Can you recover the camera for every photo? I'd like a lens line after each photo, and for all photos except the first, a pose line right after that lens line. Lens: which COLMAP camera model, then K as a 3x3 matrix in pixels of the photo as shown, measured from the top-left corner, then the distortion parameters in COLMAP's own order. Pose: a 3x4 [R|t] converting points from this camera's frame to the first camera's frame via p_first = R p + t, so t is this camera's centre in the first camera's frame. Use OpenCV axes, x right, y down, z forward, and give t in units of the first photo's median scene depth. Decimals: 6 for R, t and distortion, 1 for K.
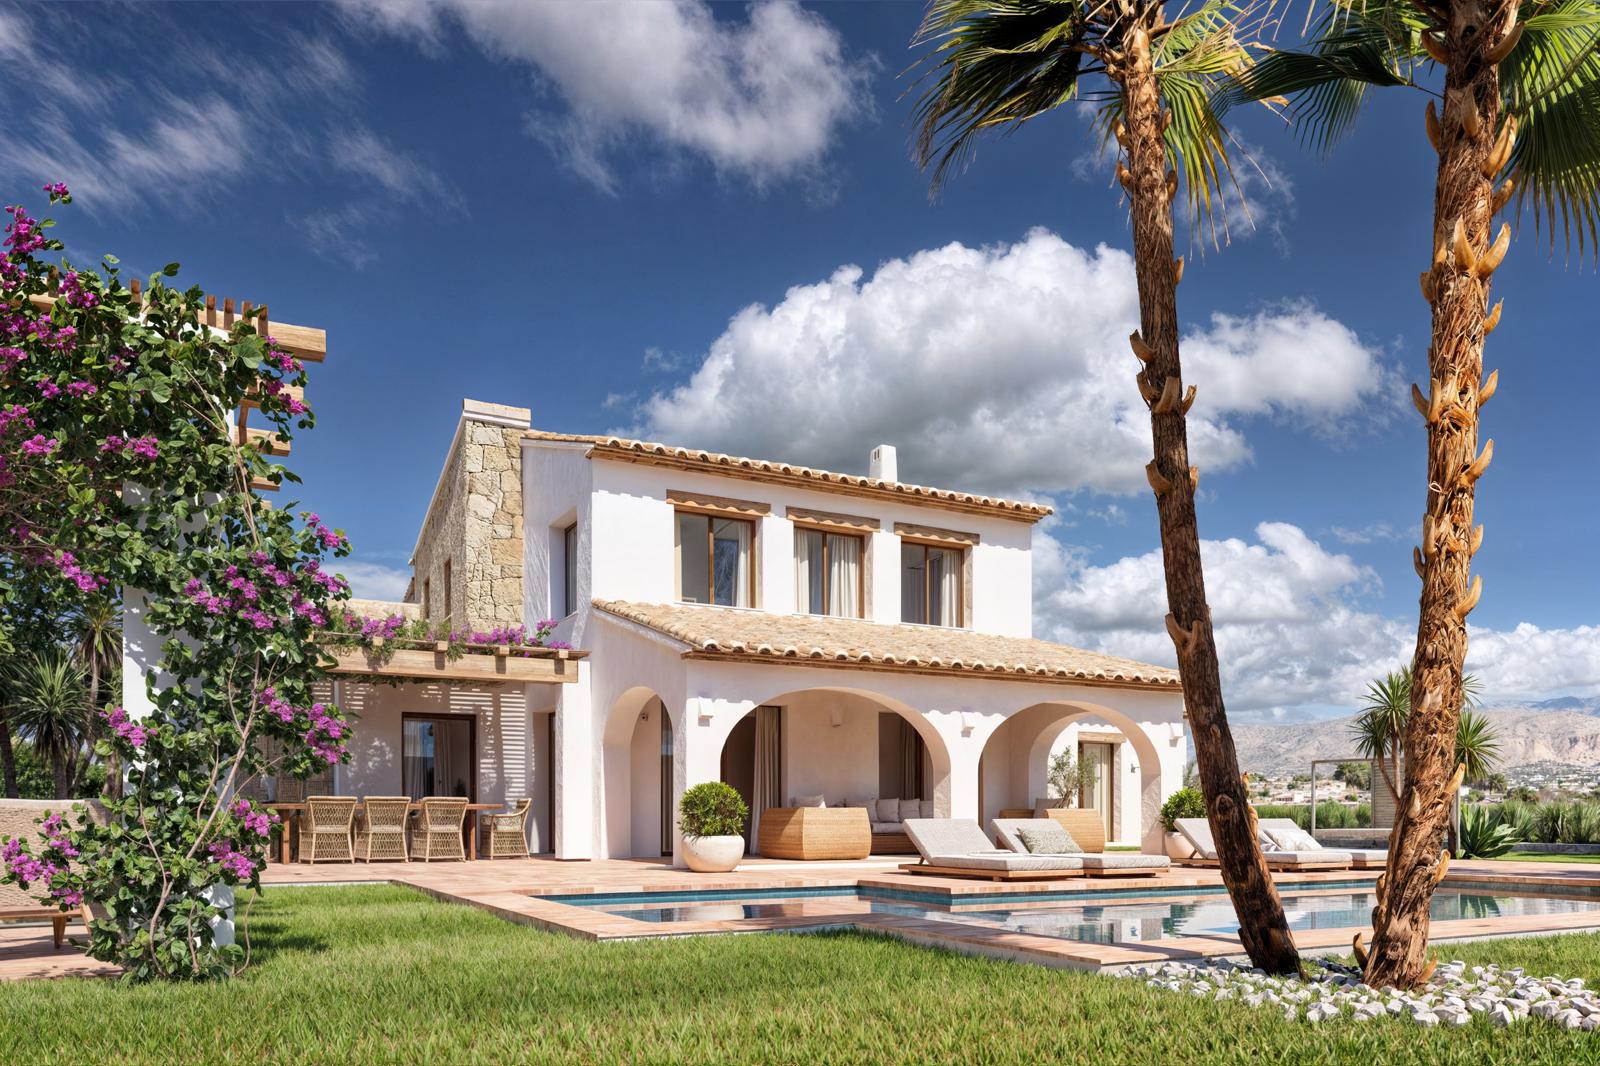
lens RADIAL K [[1268.6, 0, 797.4], [0, 1268.6, 527.8], [0, 0, 1]] dist [0.004910, -0.007260]
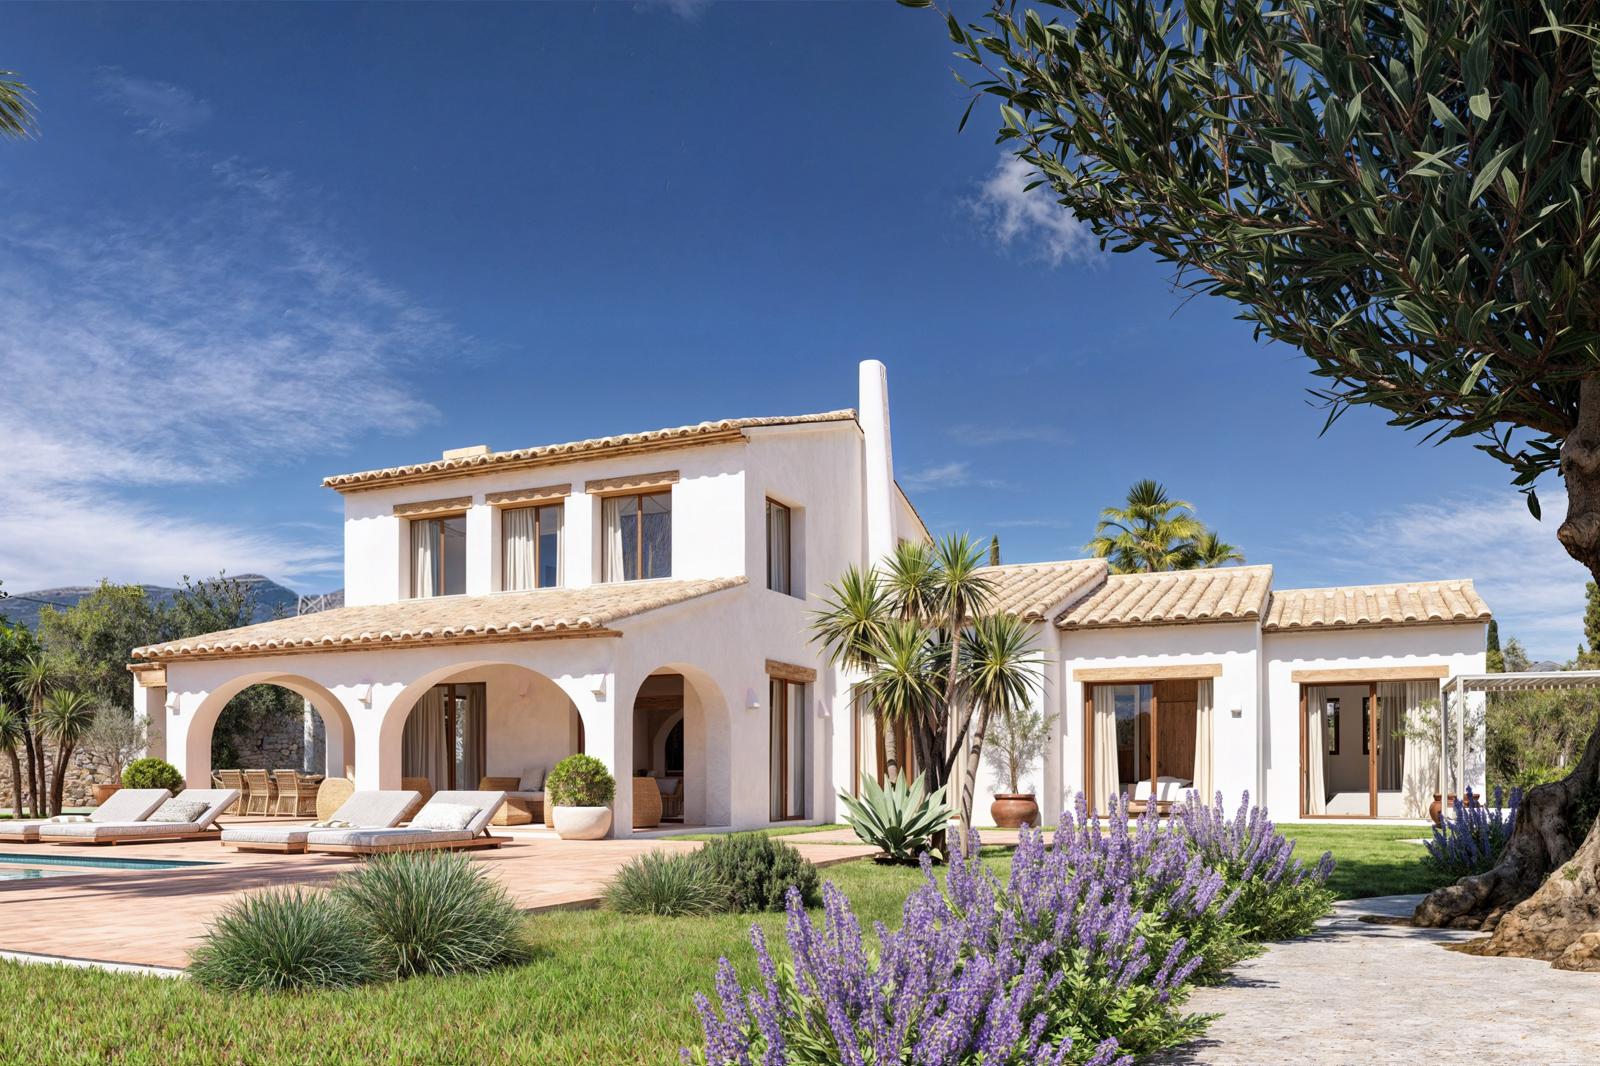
lens RADIAL K [[1268.6, 0, 797.4], [0, 1268.6, 527.8], [0, 0, 1]] dist [0.004910, -0.007260]
pose [[0.532039, -0.164500, -0.830586, 0.981645], [0.191014, 0.978977, -0.071533, 0.132883], [0.824892, -0.120595, 0.552276, 0.607414]]
